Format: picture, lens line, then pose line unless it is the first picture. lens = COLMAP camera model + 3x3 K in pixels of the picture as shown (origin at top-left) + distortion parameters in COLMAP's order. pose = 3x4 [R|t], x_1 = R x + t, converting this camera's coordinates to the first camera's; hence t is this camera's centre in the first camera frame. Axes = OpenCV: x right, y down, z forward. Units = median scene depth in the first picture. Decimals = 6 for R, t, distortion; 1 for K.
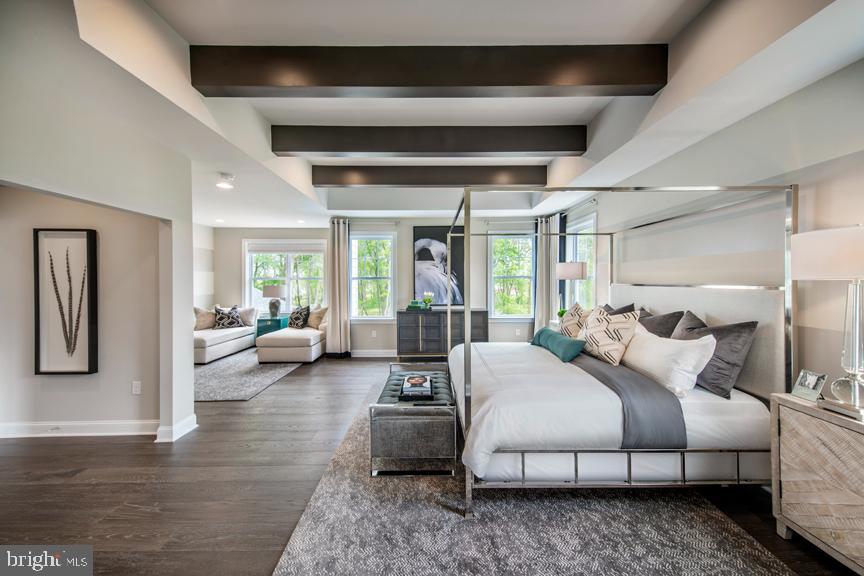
lens RADIAL K [[313.4, 0, 433.7], [0, 313.4, 282.8], [0, 0, 1]] dist [-0.000914, -0.000004]
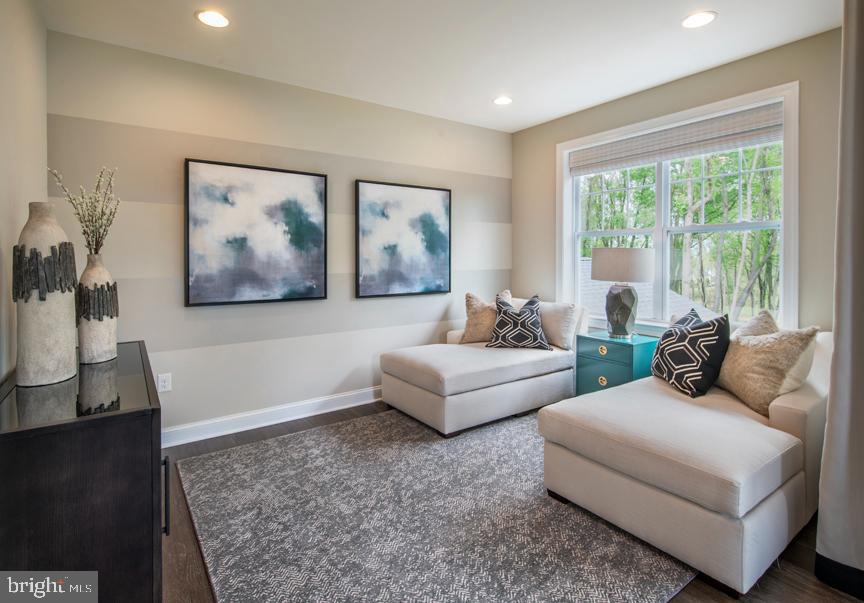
lens RADIAL K [[439.1, 0, 441.6], [0, 439.1, 261.8], [0, 0, 1]] dist [0.007264, 0.000151]
pose [[0.586616, 0.009674, -0.809807, -0.225369], [-0.006972, 0.999952, 0.006895, 0.022931], [0.809835, 0.001601, 0.586655, 0.554586]]
